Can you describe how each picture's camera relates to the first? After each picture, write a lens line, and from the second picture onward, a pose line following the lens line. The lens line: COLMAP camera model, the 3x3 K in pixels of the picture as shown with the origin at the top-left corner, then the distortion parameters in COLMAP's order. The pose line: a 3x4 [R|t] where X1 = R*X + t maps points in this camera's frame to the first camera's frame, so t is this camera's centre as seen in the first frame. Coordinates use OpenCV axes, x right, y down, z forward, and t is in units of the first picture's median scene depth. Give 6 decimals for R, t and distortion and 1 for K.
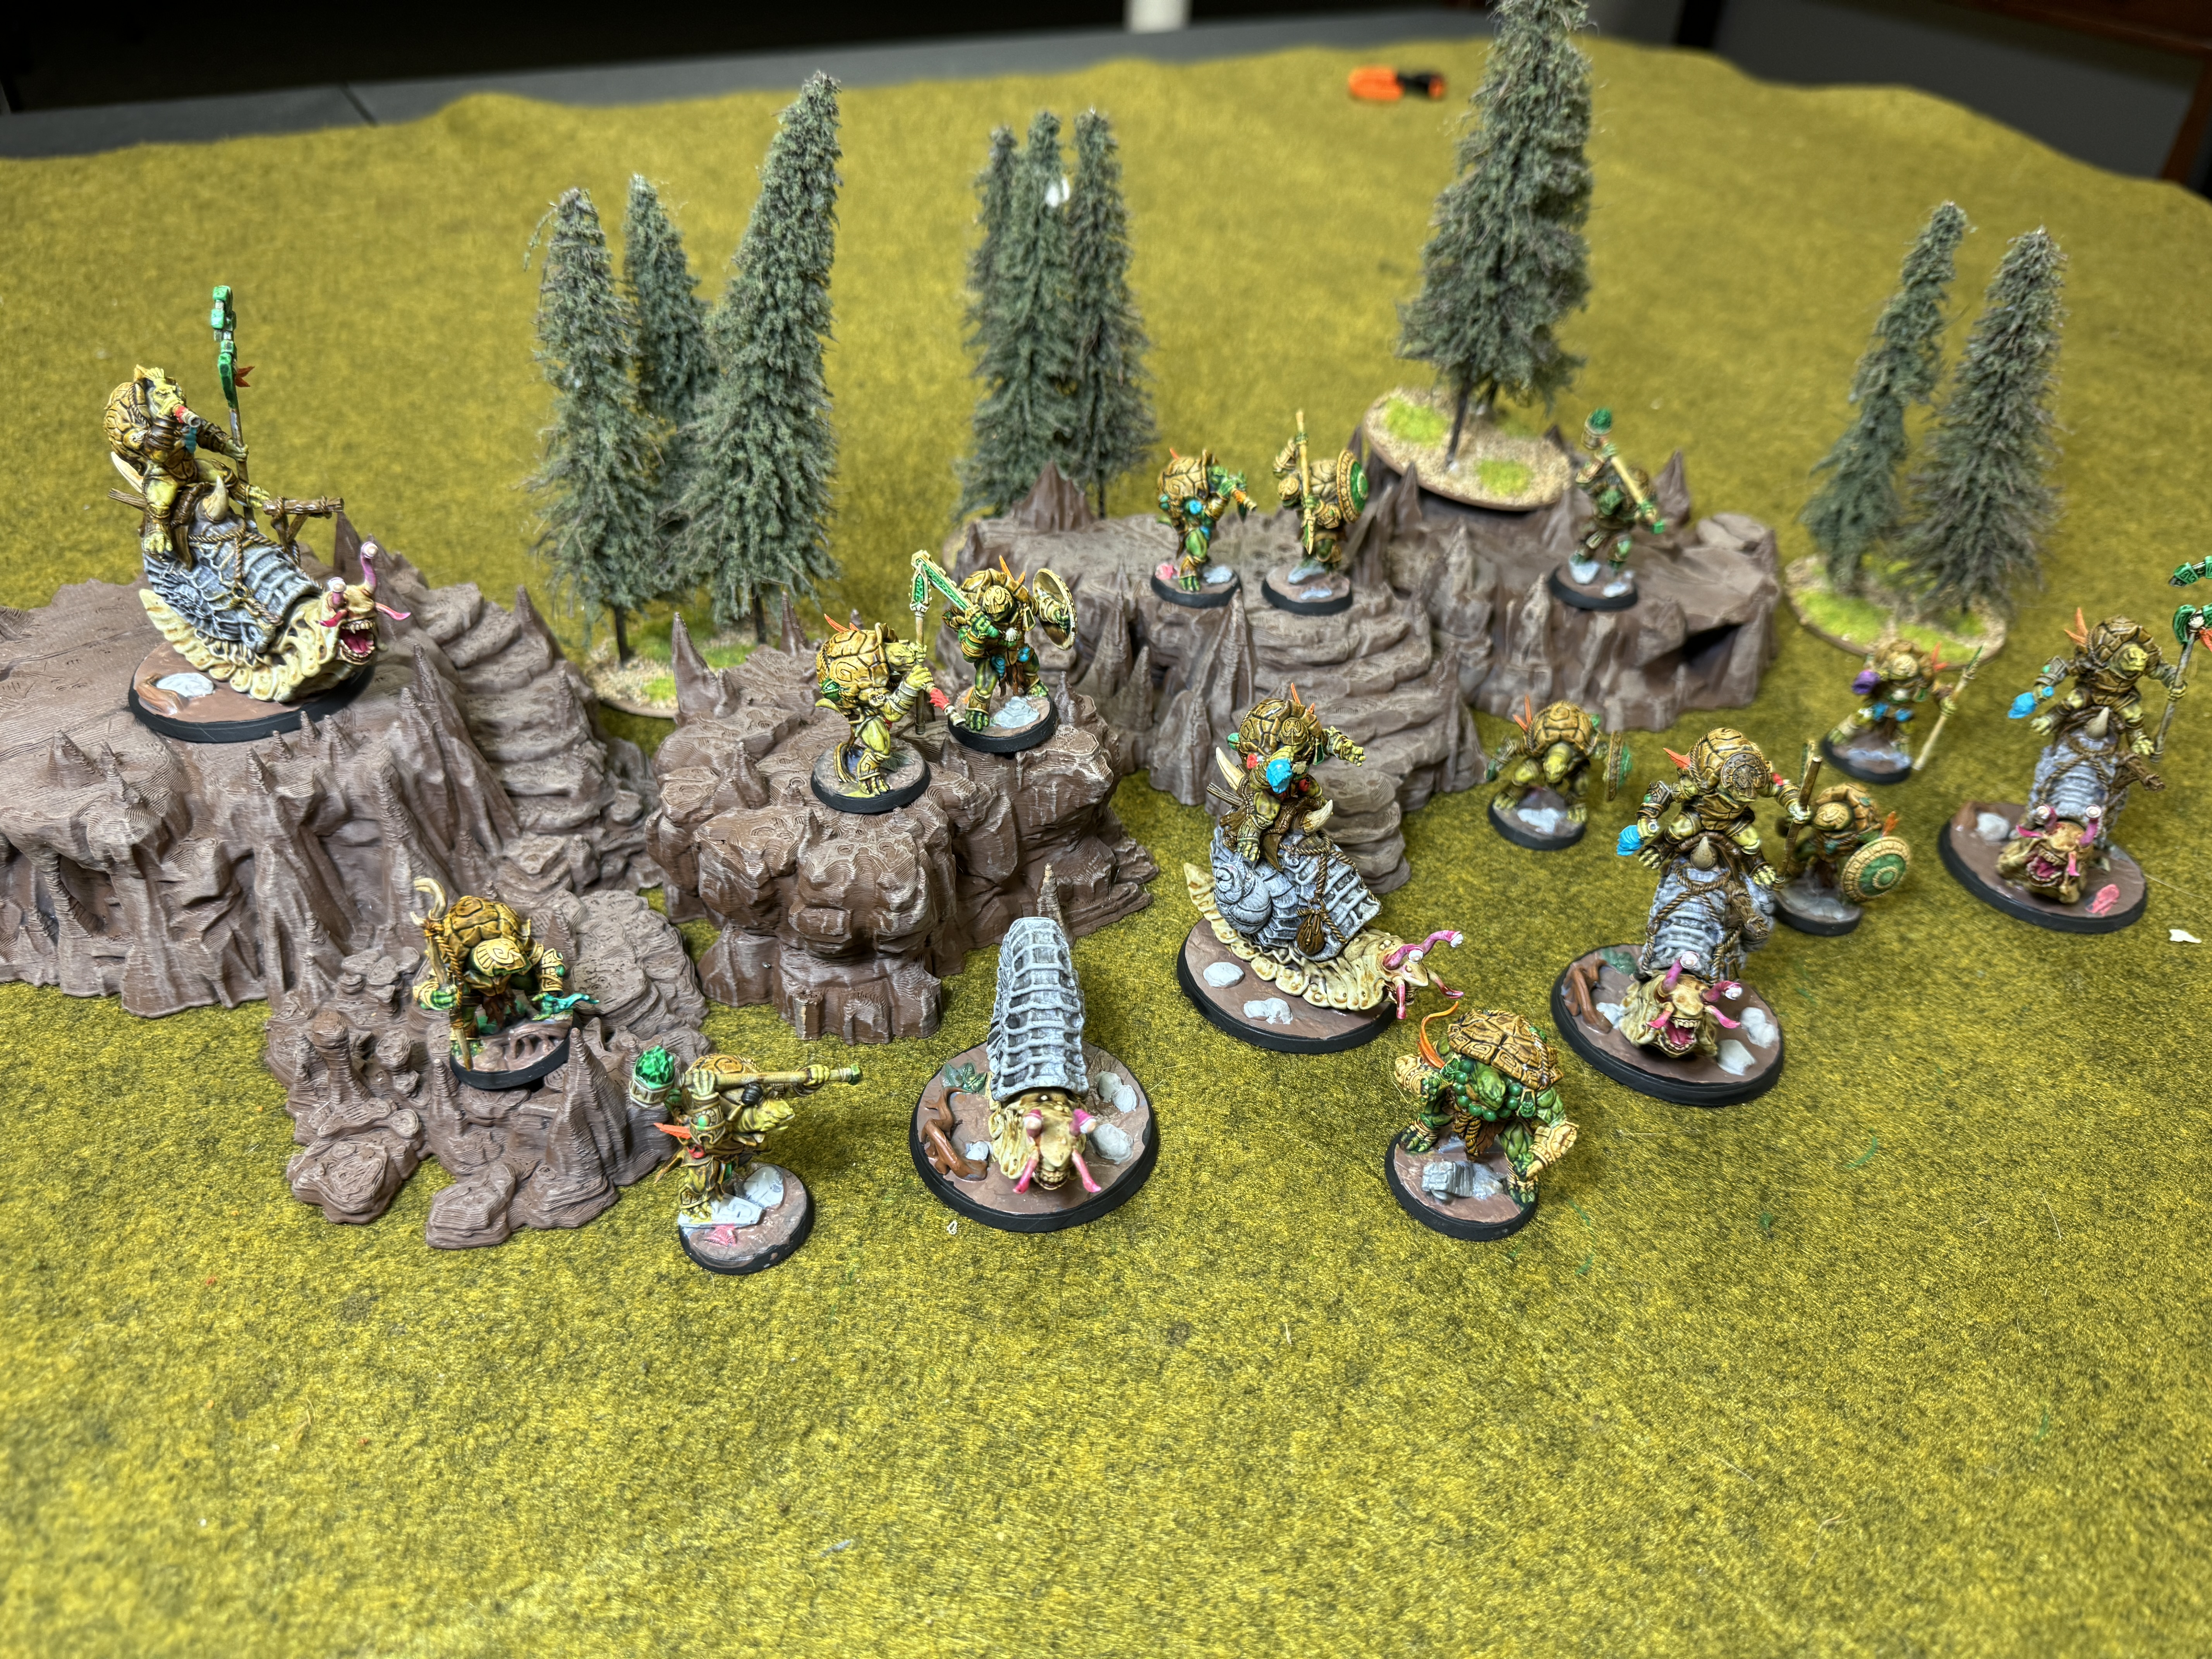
lens RADIAL K [[1549.5, 0, 1105.9], [0, 1549.5, 800.2], [0, 0, 1]] dist [0.048946, -0.101155]
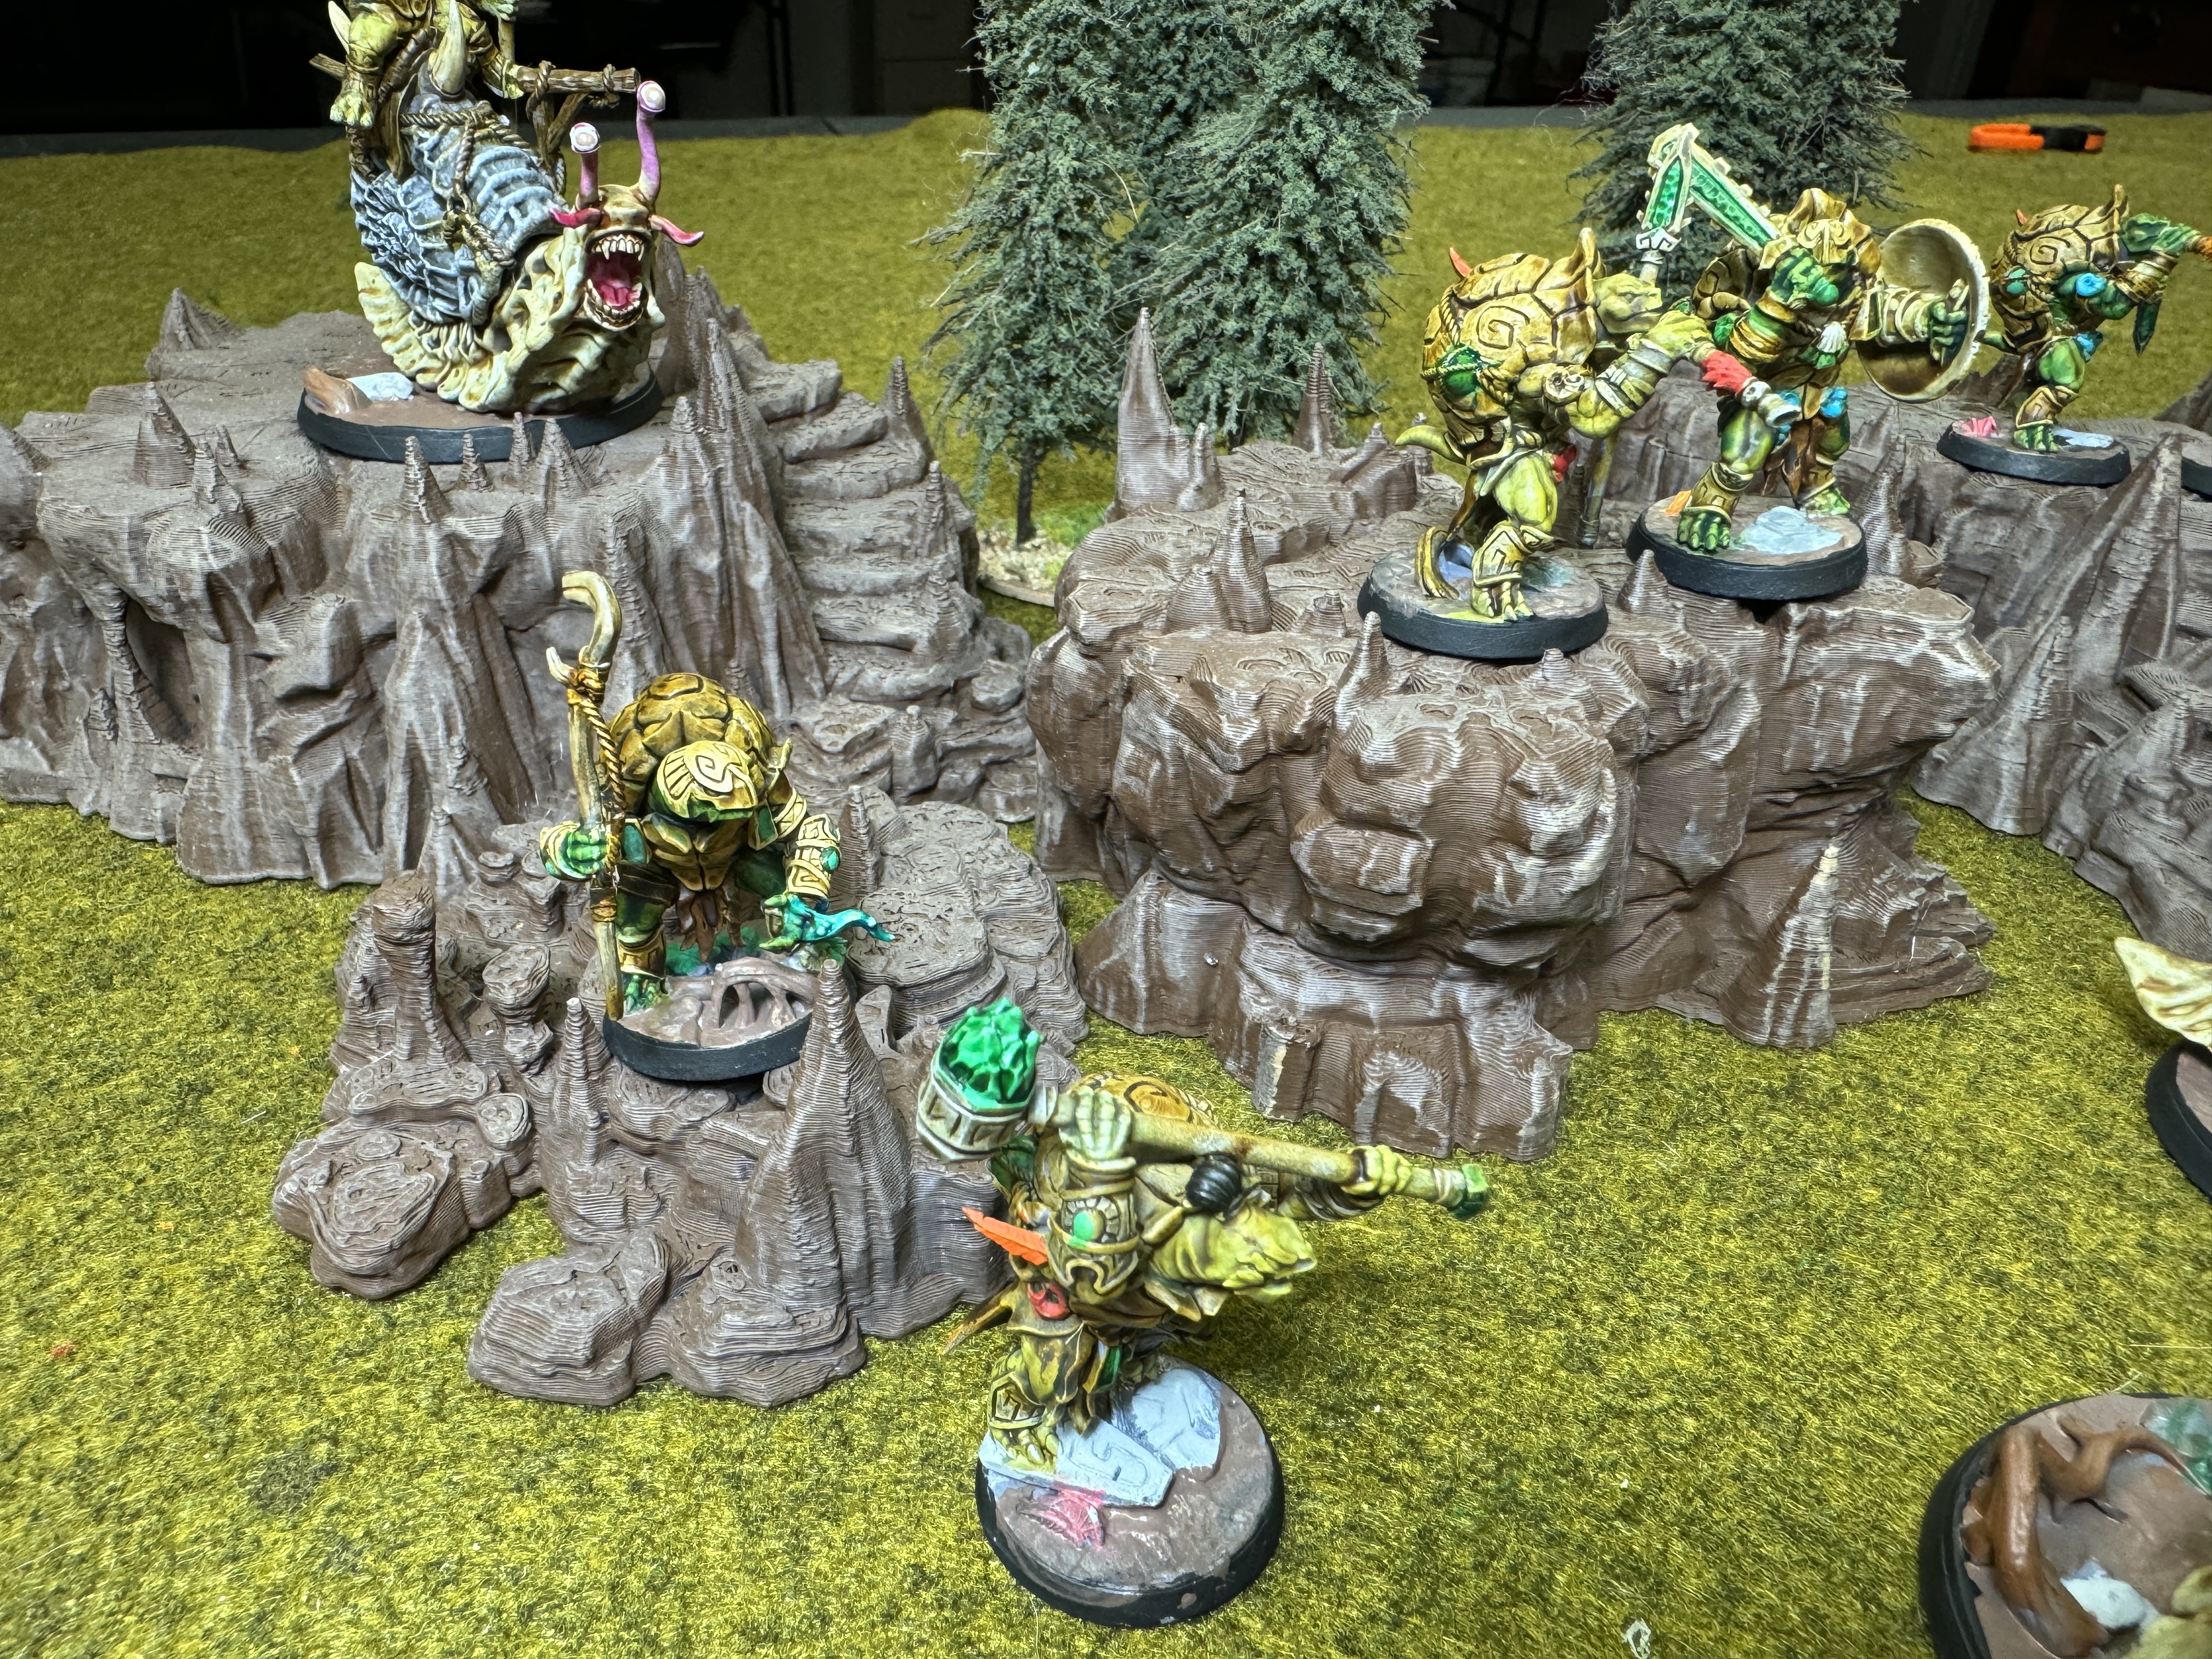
lens RADIAL K [[1557.1, 0, 1005.4], [0, 1557.1, 814.3], [0, 0, 1]] dist [-0.000465, -0.002464]
pose [[0.949179, 0.127116, -0.287925, -0.147677], [-0.156514, 0.984316, -0.081400, 0.115871], [0.273062, 0.122327, 0.954187, 0.506127]]
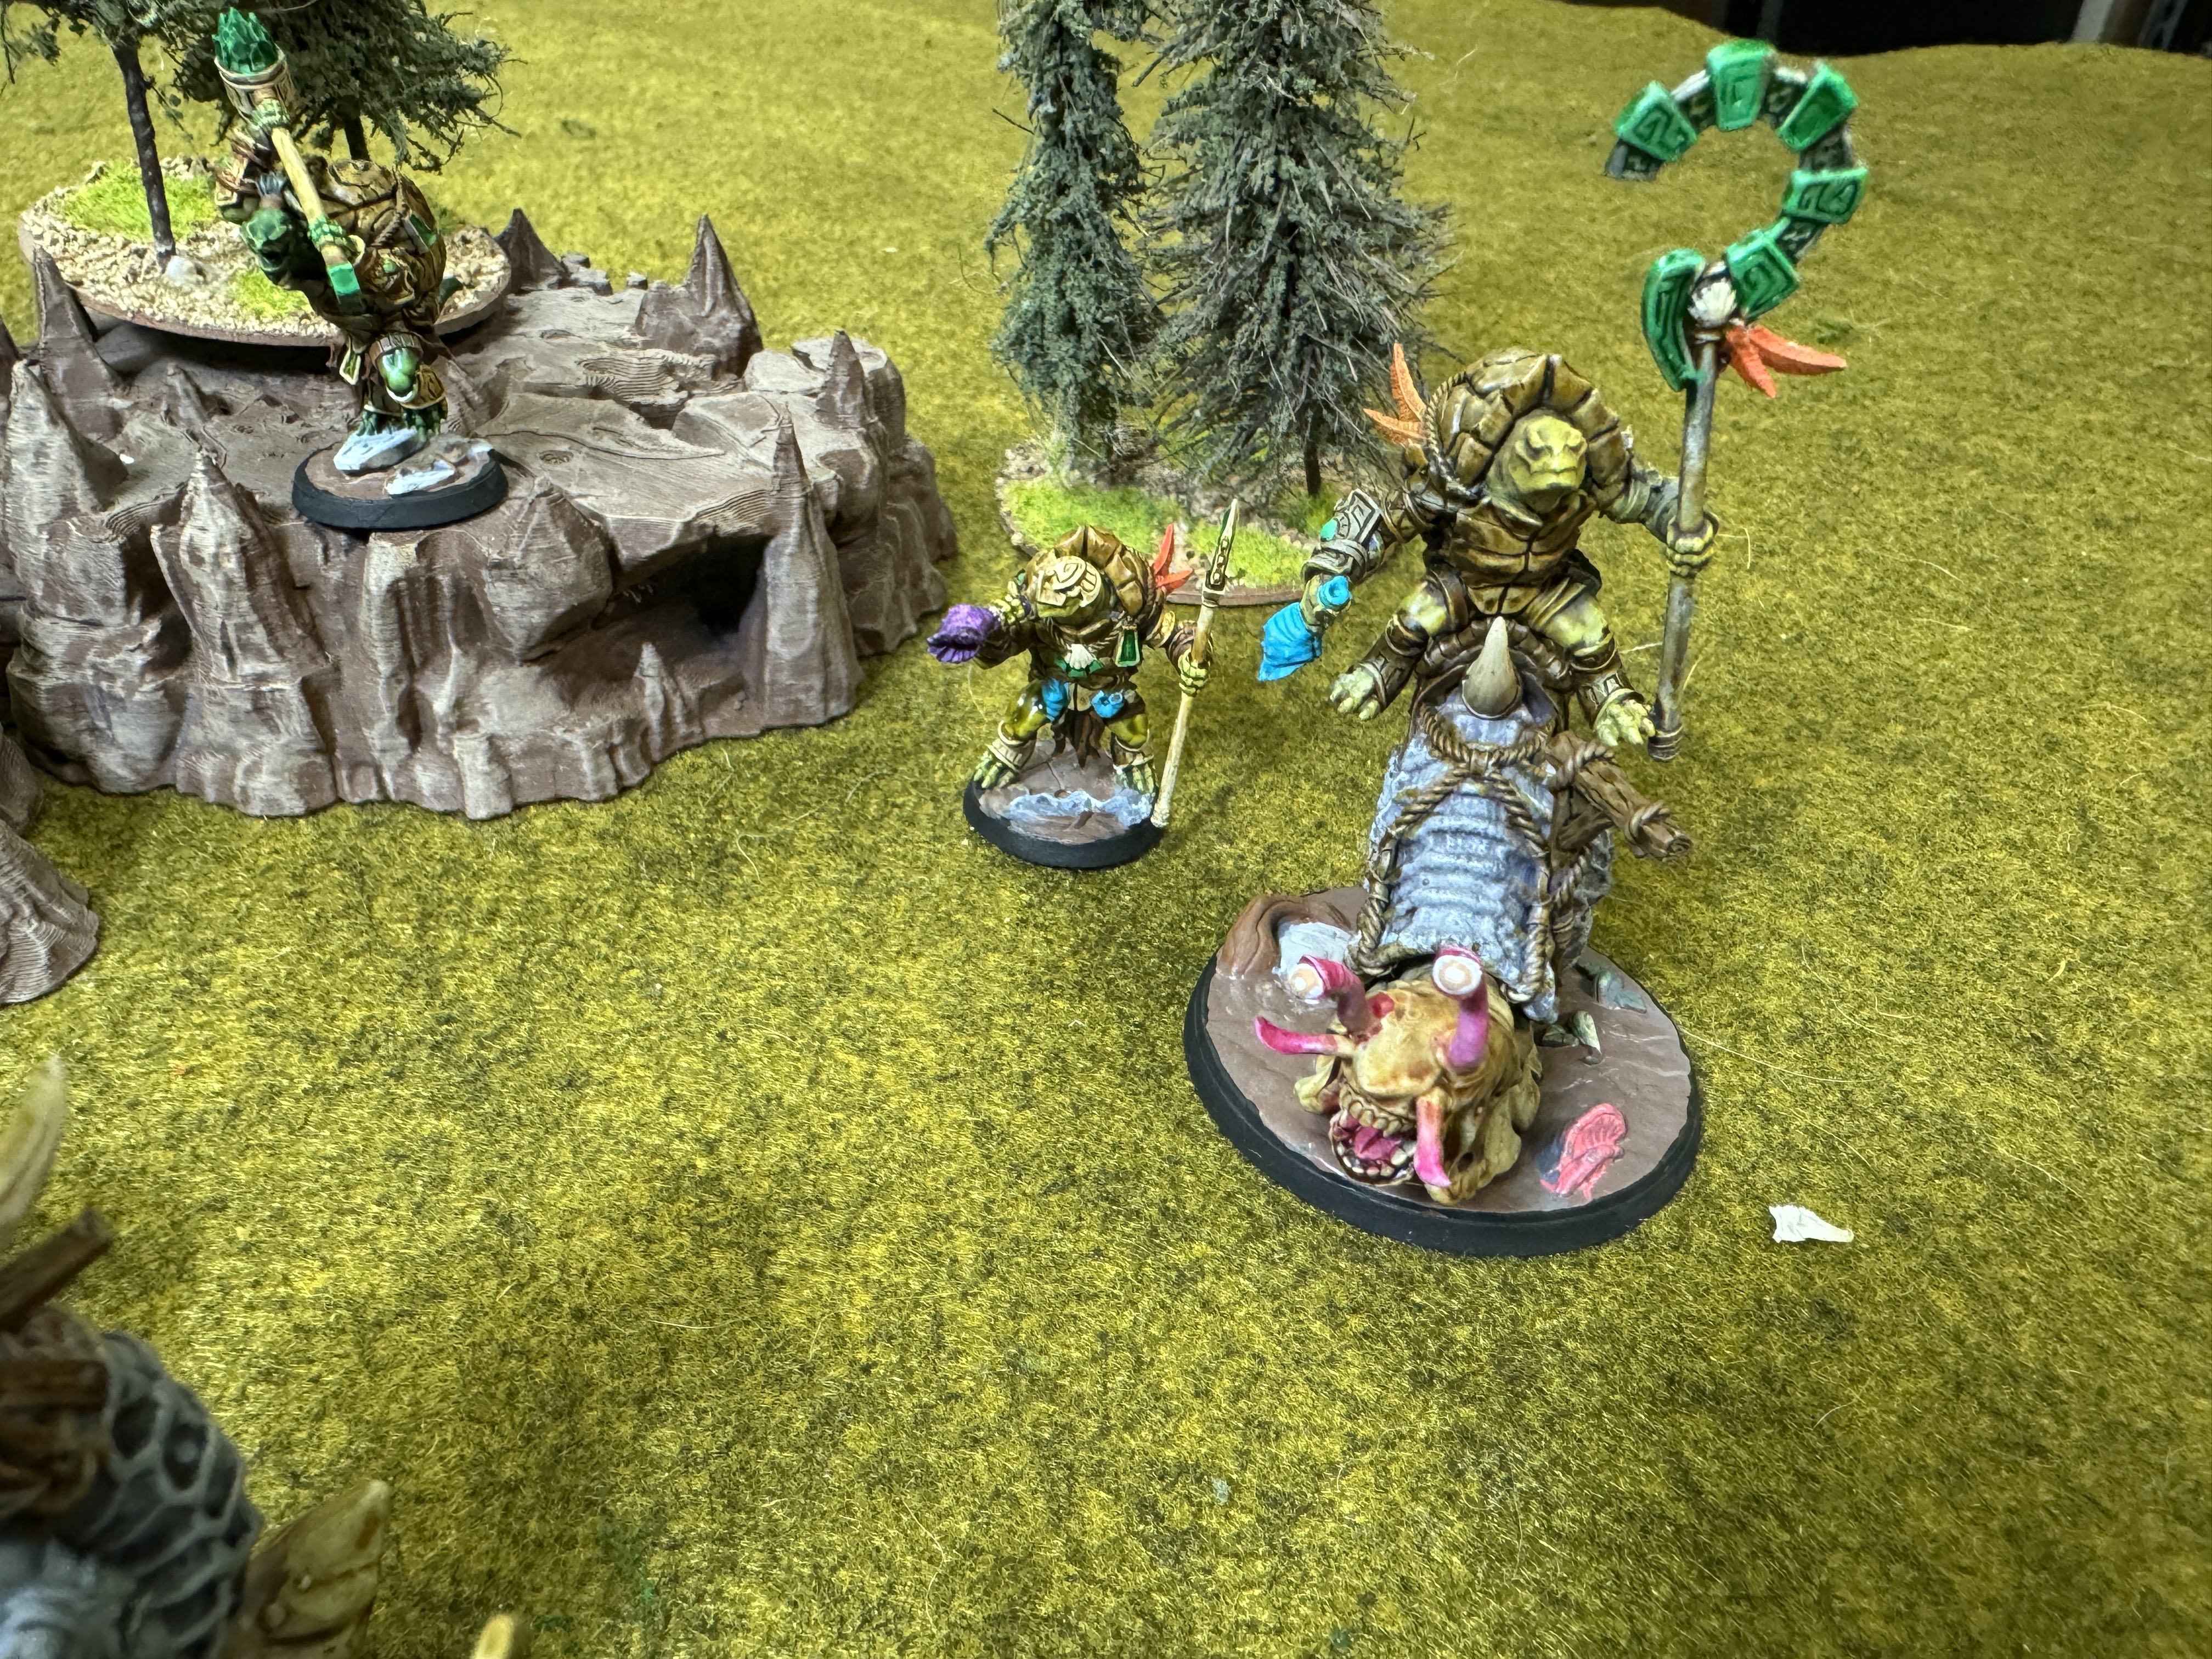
lens RADIAL K [[1606.9, 0, 942.9], [0, 1606.9, 793.5], [0, 0, 1]] dist [-0.009682, -0.003765]
pose [[0.984275, -0.114894, 0.134168, 0.545442], [0.120513, 0.992112, -0.034510, -0.028290], [-0.129145, 0.050136, 0.990358, 0.774004]]
